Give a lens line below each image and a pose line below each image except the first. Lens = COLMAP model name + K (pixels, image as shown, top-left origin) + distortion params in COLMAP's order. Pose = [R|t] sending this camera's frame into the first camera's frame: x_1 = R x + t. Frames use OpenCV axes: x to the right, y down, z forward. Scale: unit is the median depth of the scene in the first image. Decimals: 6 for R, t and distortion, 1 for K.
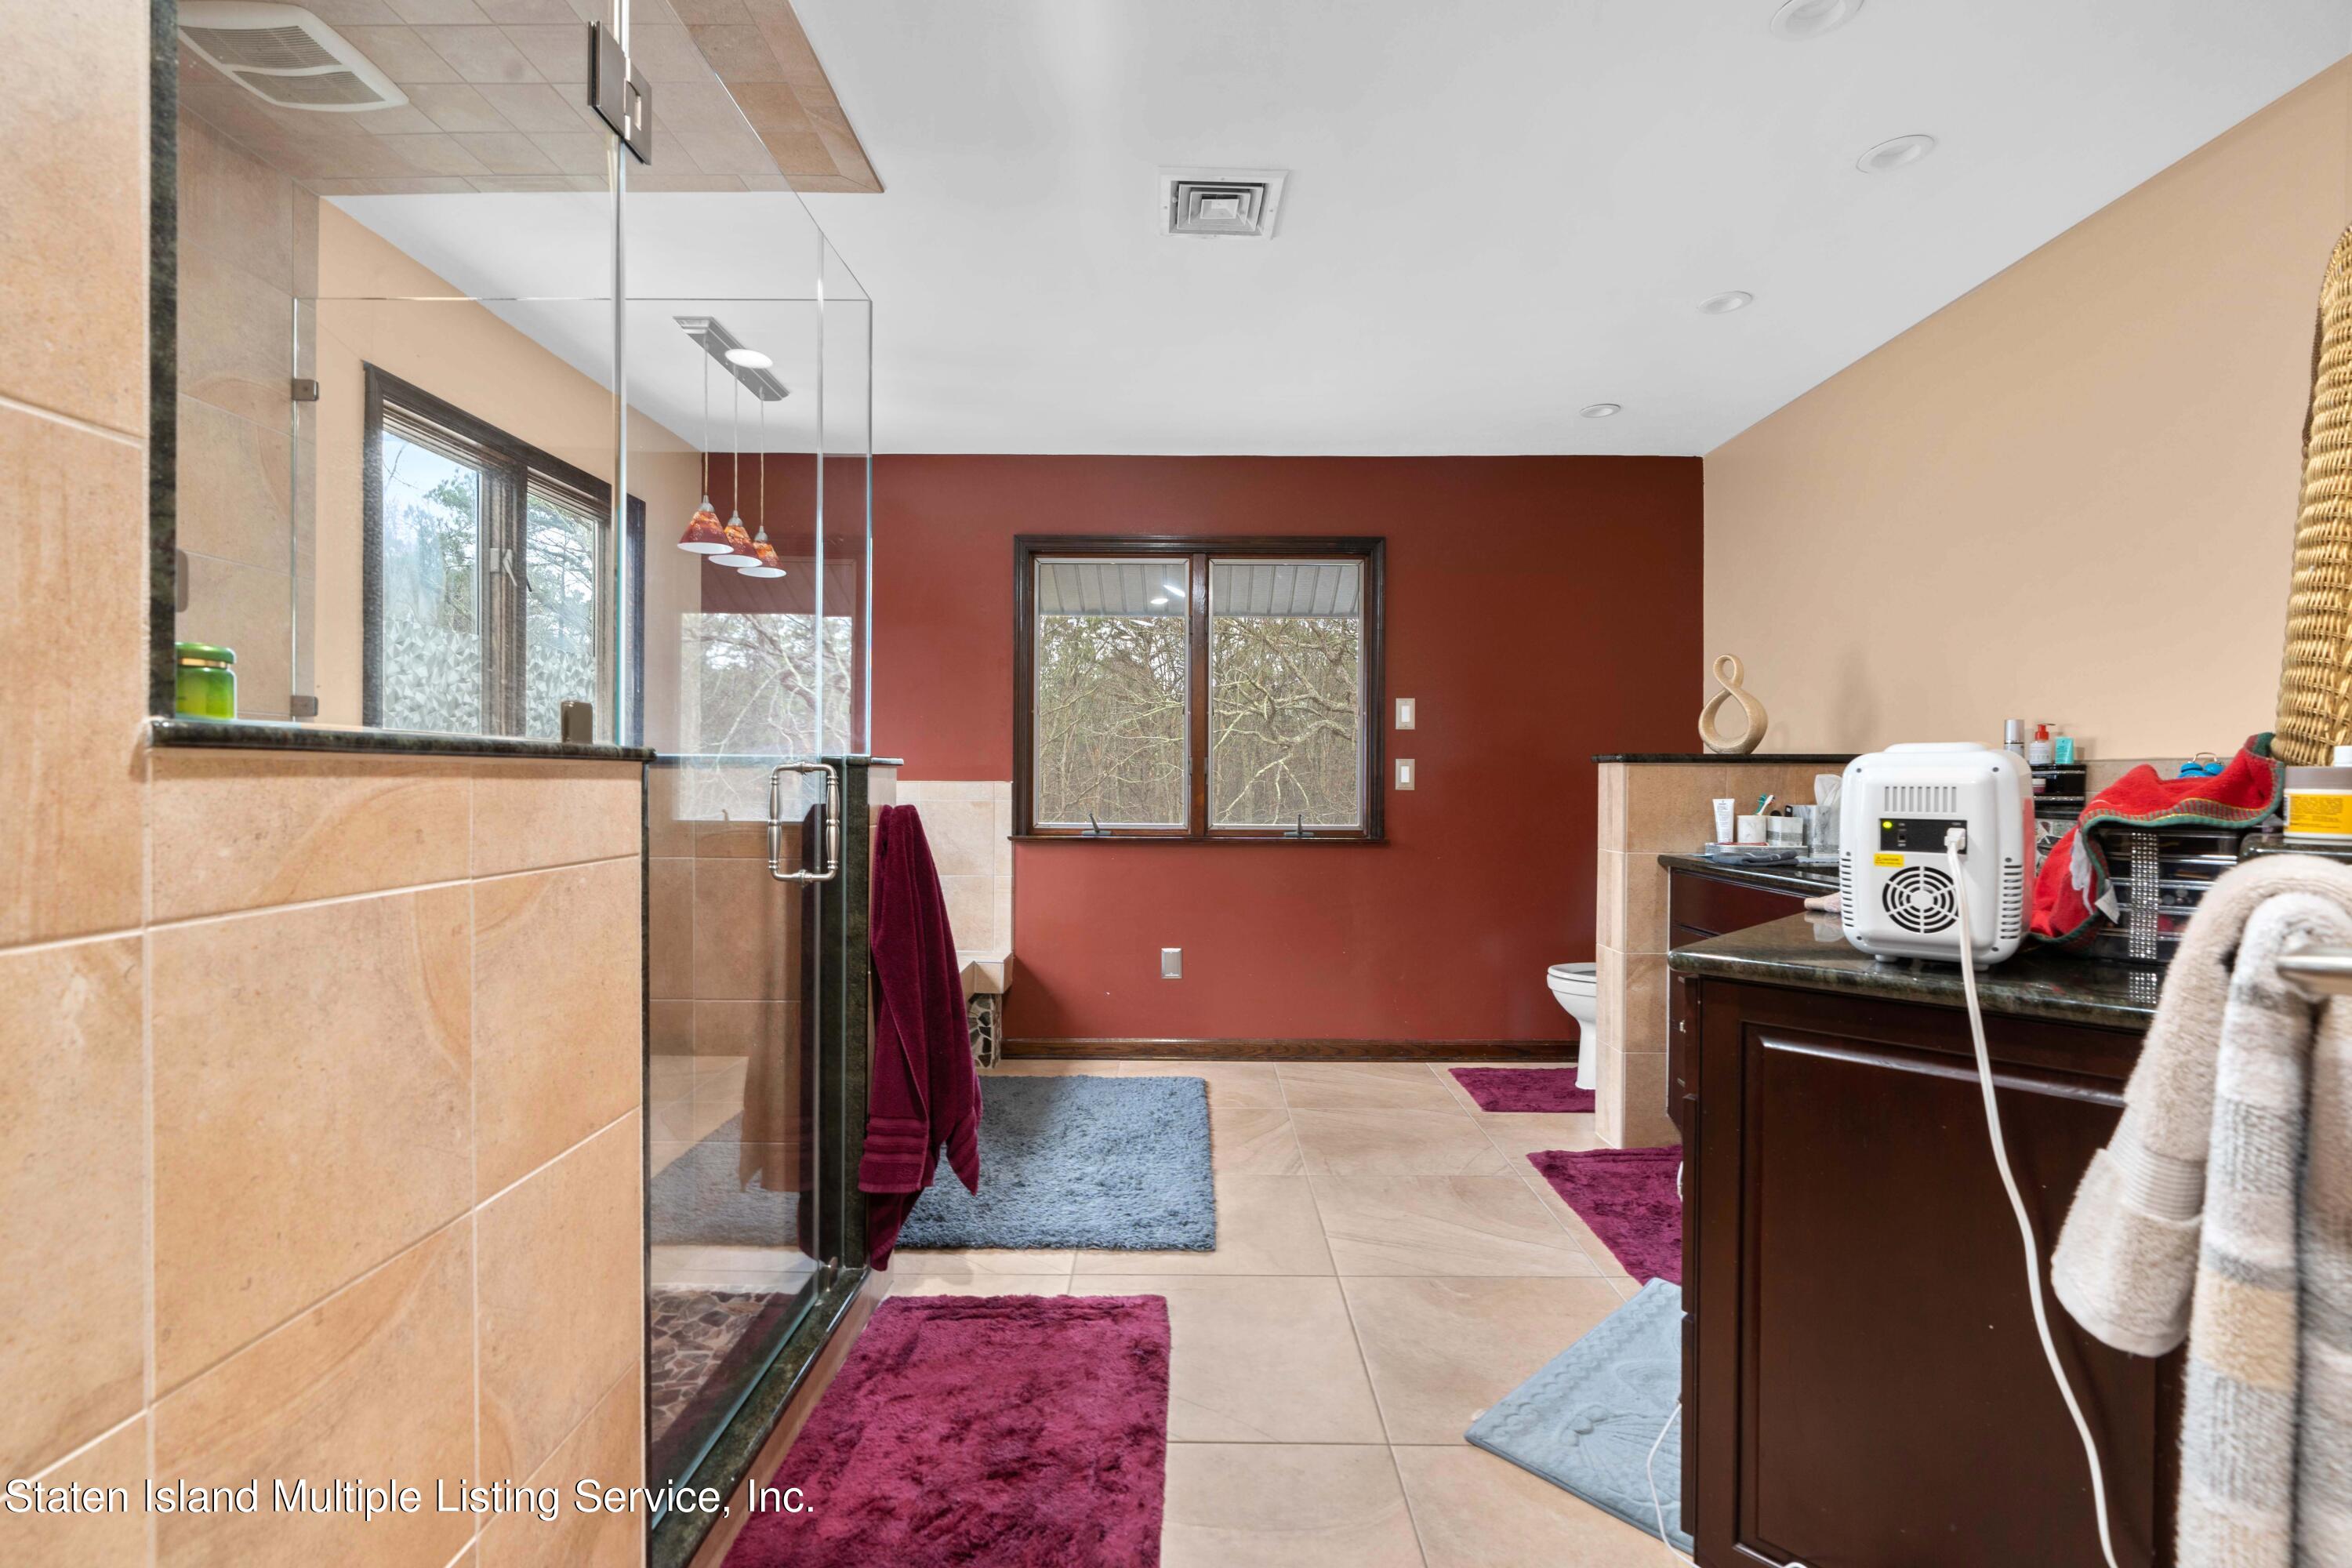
lens RADIAL K [[1059.5, 0, 1180.2], [0, 1059.5, 784.2], [0, 0, 1]] dist [-0.010824, 0.003897]
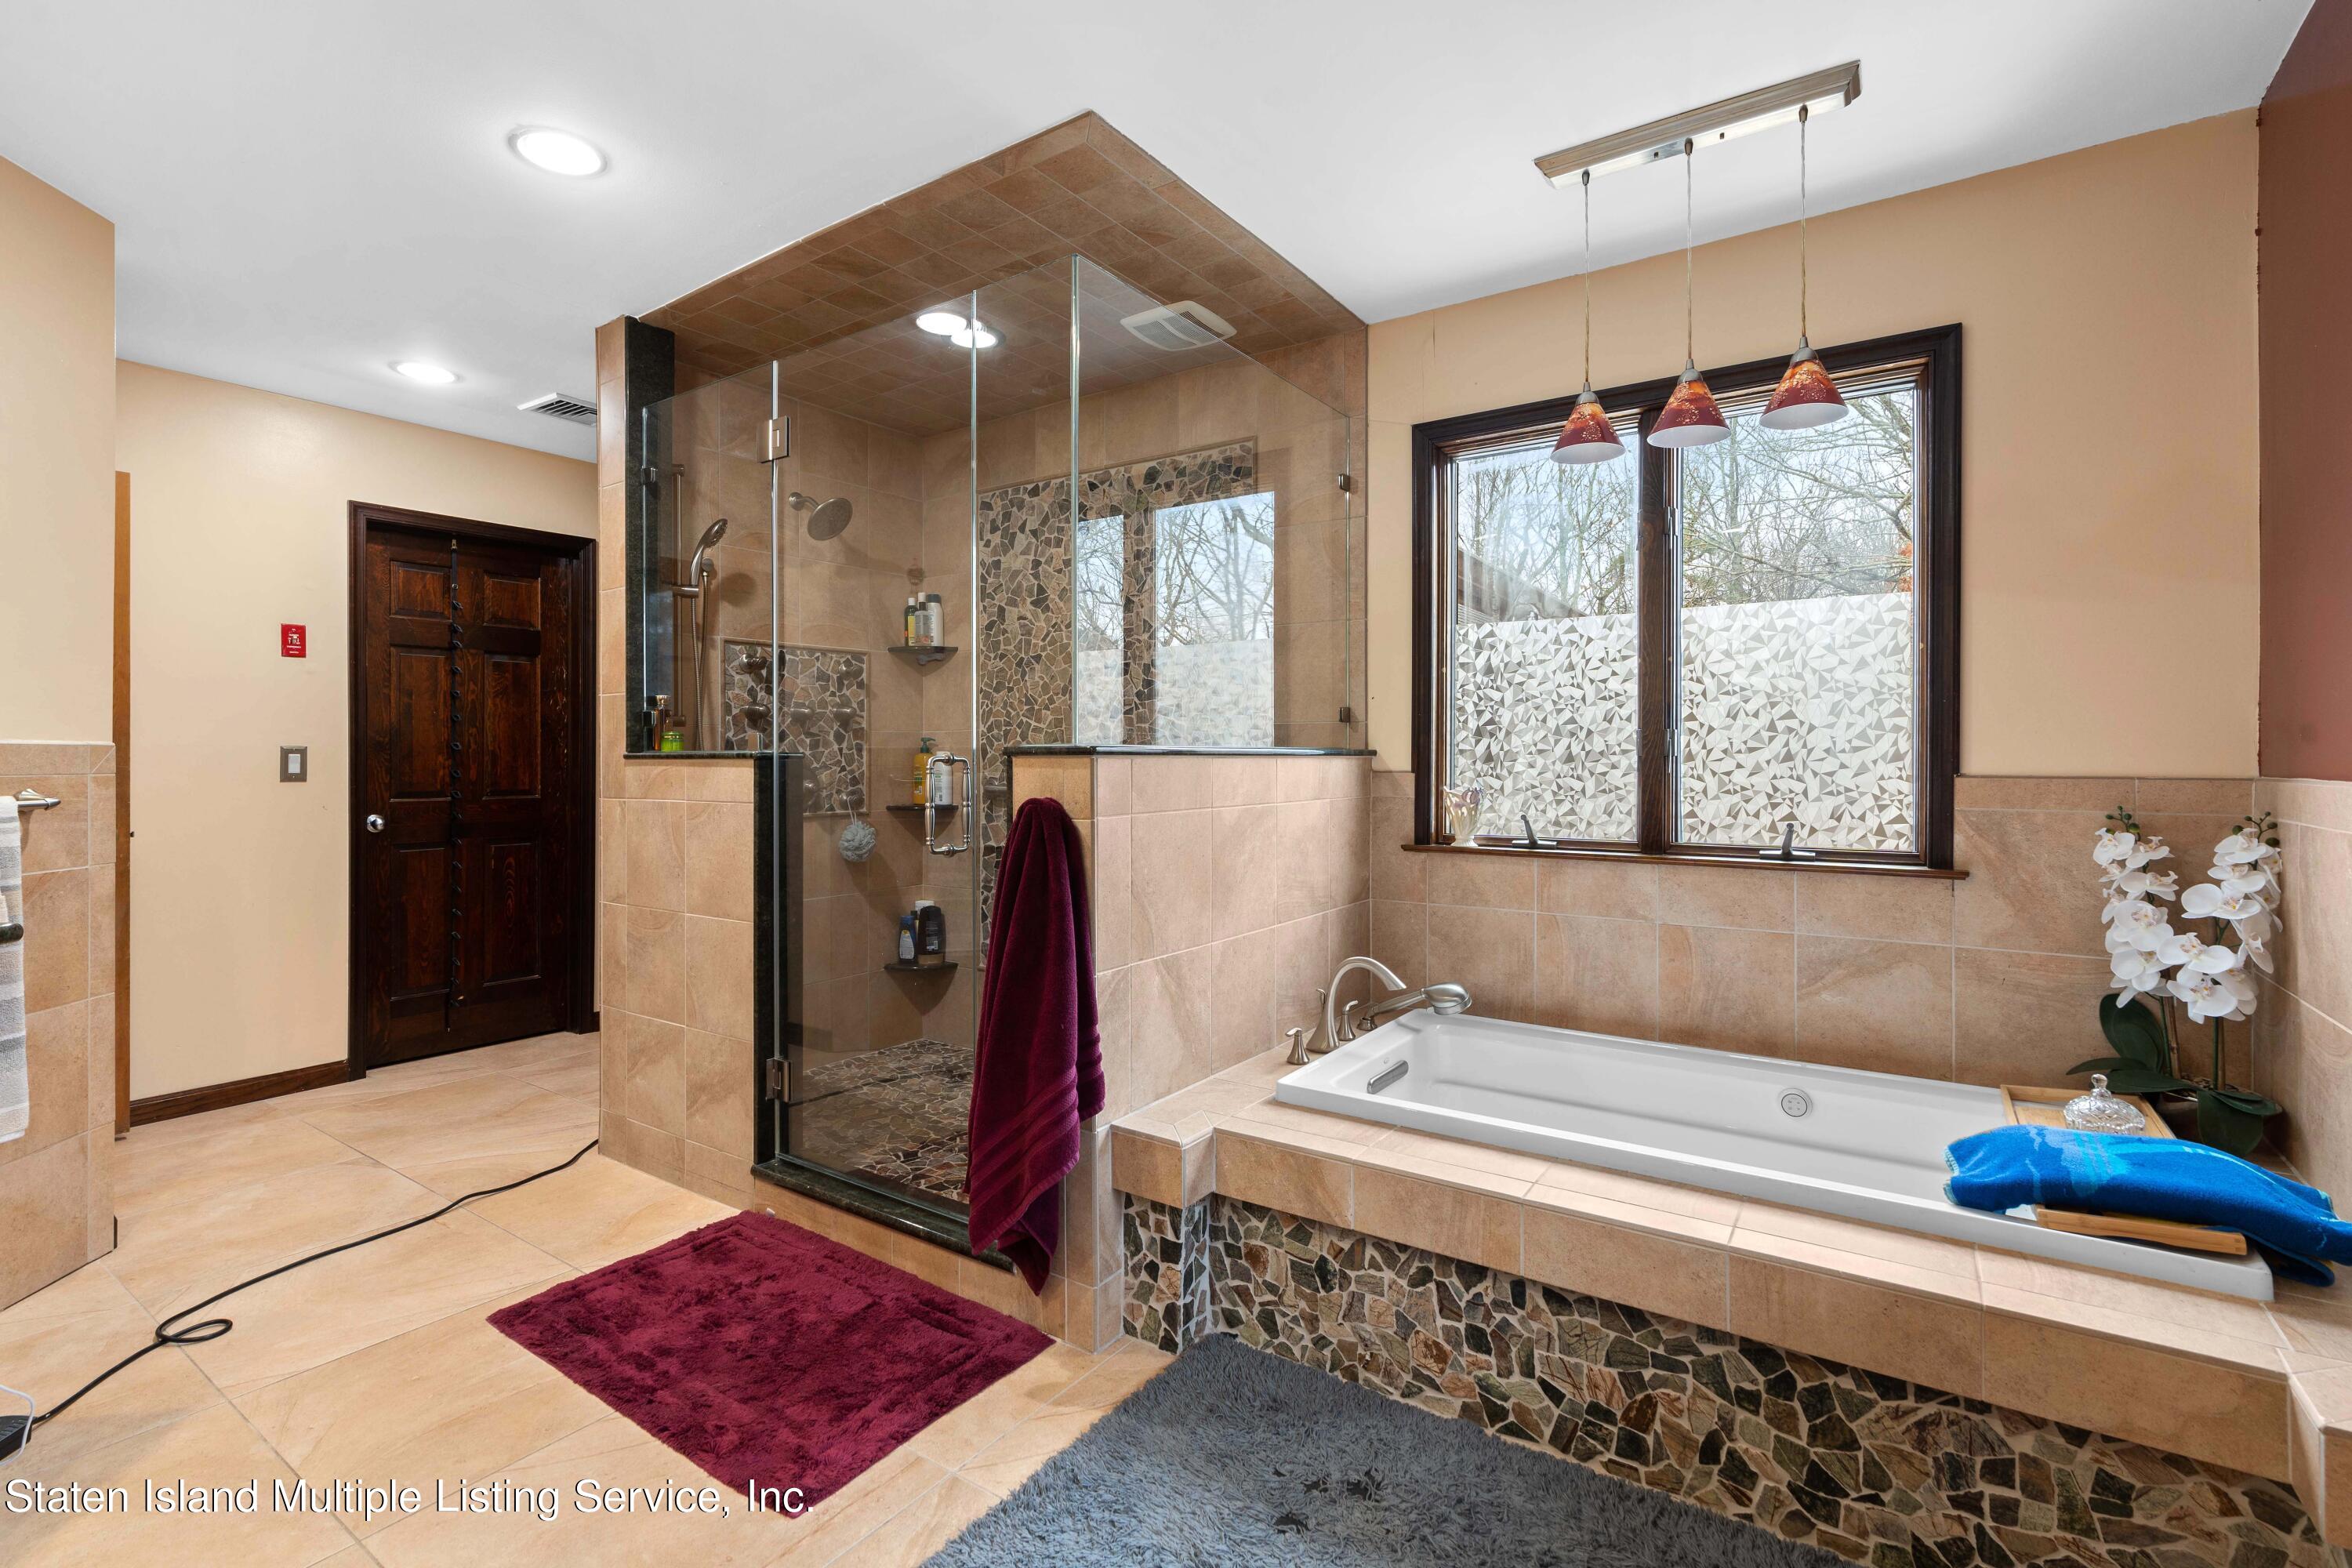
lens RADIAL K [[1059.5, 0, 1180.5], [0, 1059.5, 769.7], [0, 0, 1]] dist [-0.010824, 0.003897]
pose [[-0.561943, -0.000364, -0.827176, 0.863848], [-0.009736, 0.999934, 0.006174, -0.024127], [0.827119, 0.011523, -0.561909, 3.311436]]
